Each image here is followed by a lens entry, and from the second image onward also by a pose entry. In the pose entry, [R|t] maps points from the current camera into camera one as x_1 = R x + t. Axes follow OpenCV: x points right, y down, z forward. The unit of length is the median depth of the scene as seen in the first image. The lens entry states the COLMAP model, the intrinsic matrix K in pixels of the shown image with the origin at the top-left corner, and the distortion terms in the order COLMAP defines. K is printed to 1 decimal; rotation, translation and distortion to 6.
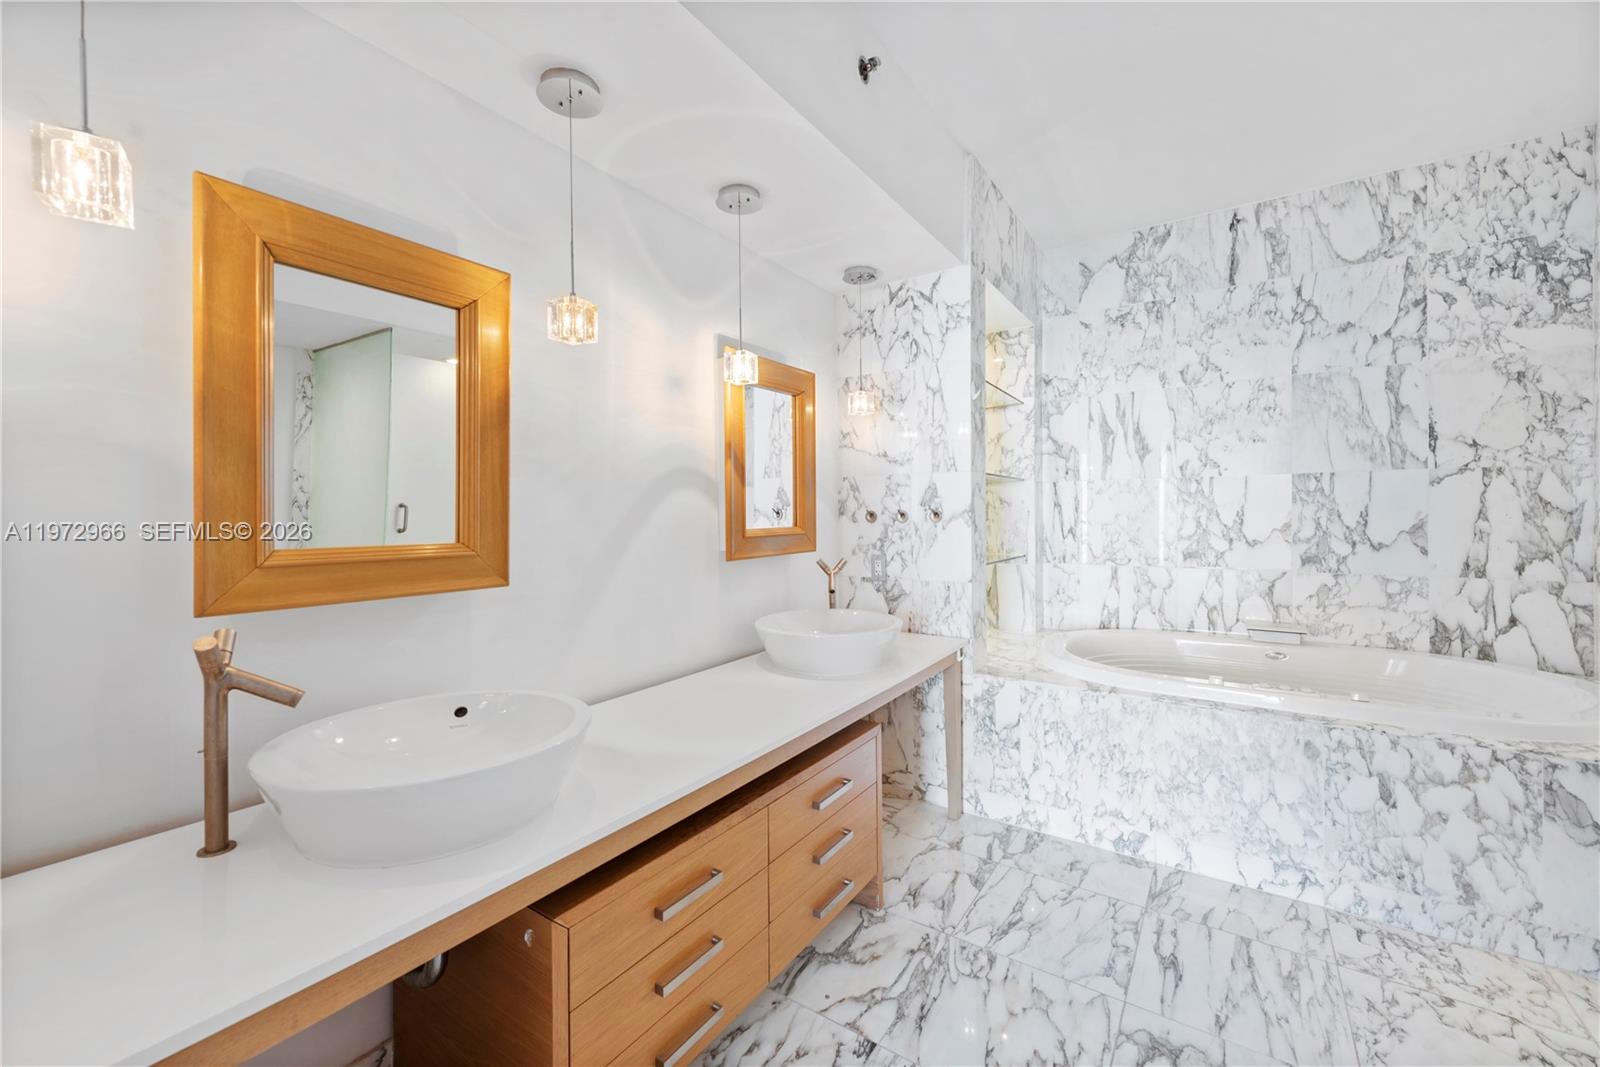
lens RADIAL K [[637.8, 0, 807.4], [0, 637.8, 513.5], [0, 0, 1]] dist [0.012126, -0.004181]
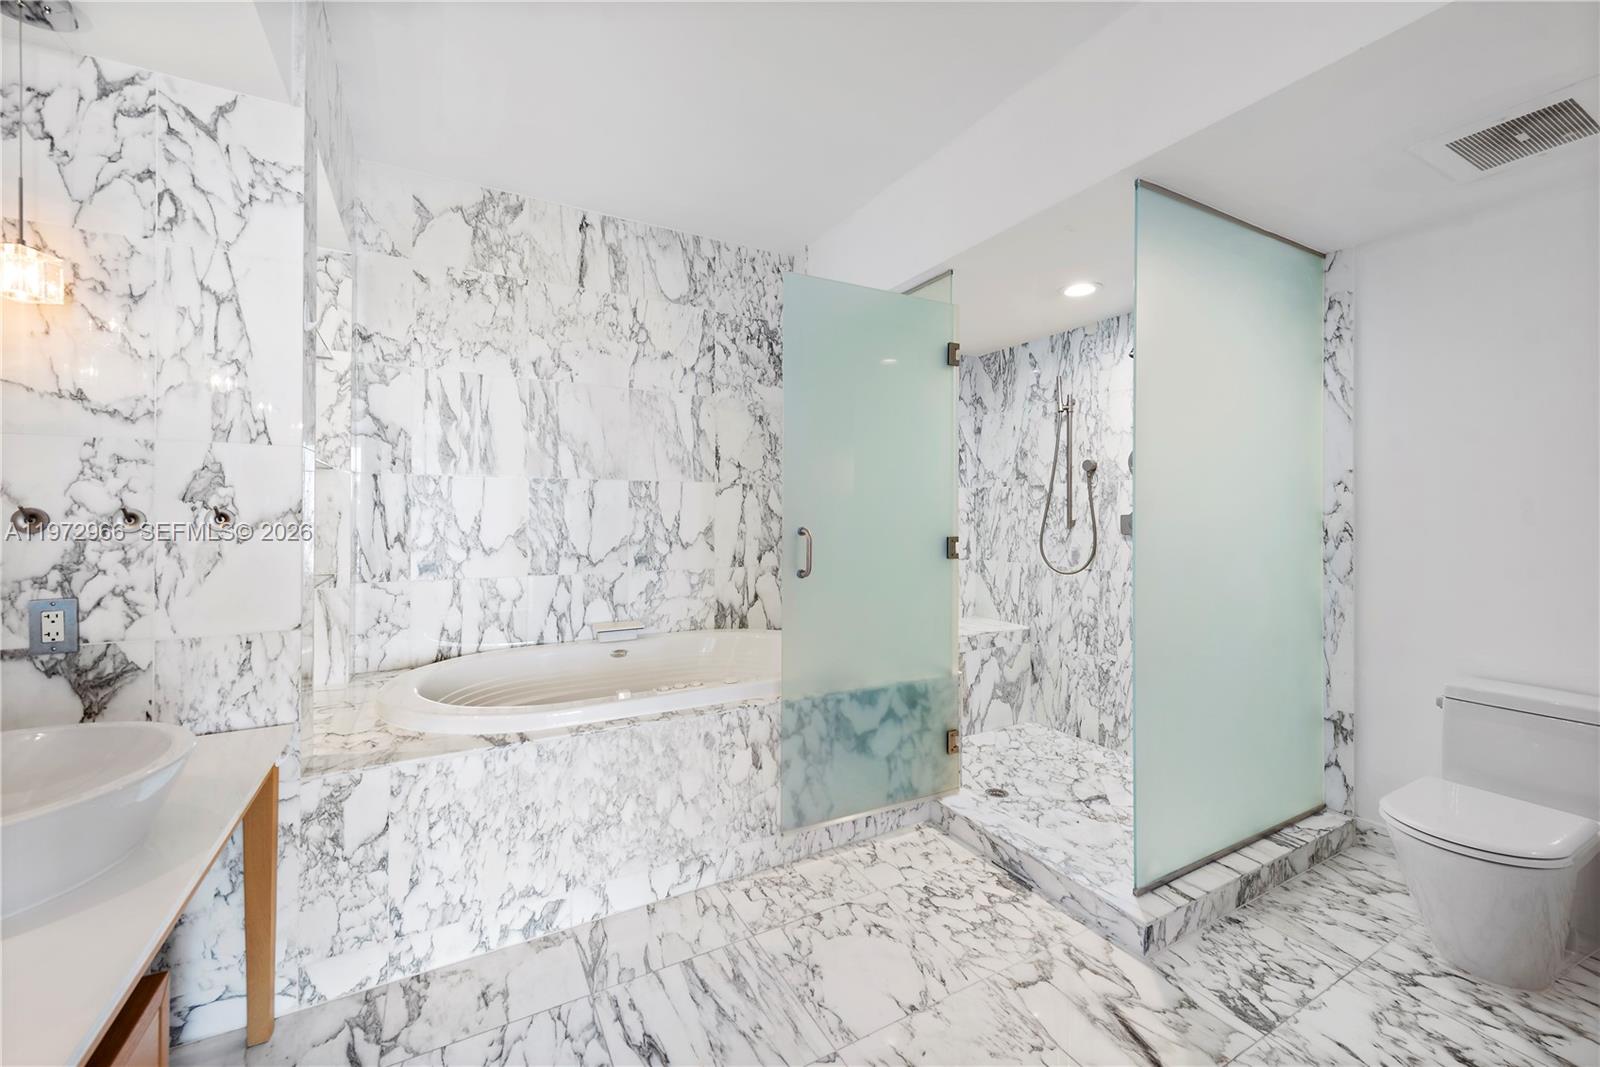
lens RADIAL K [[637.8, 0, 807.4], [0, 637.8, 513.5], [0, 0, 1]] dist [0.012126, -0.004181]
pose [[0.454801, 0.009995, 0.890537, -0.065890], [-0.006486, 0.999948, -0.007911, -0.000131], [-0.890569, -0.002178, 0.454842, 0.279578]]
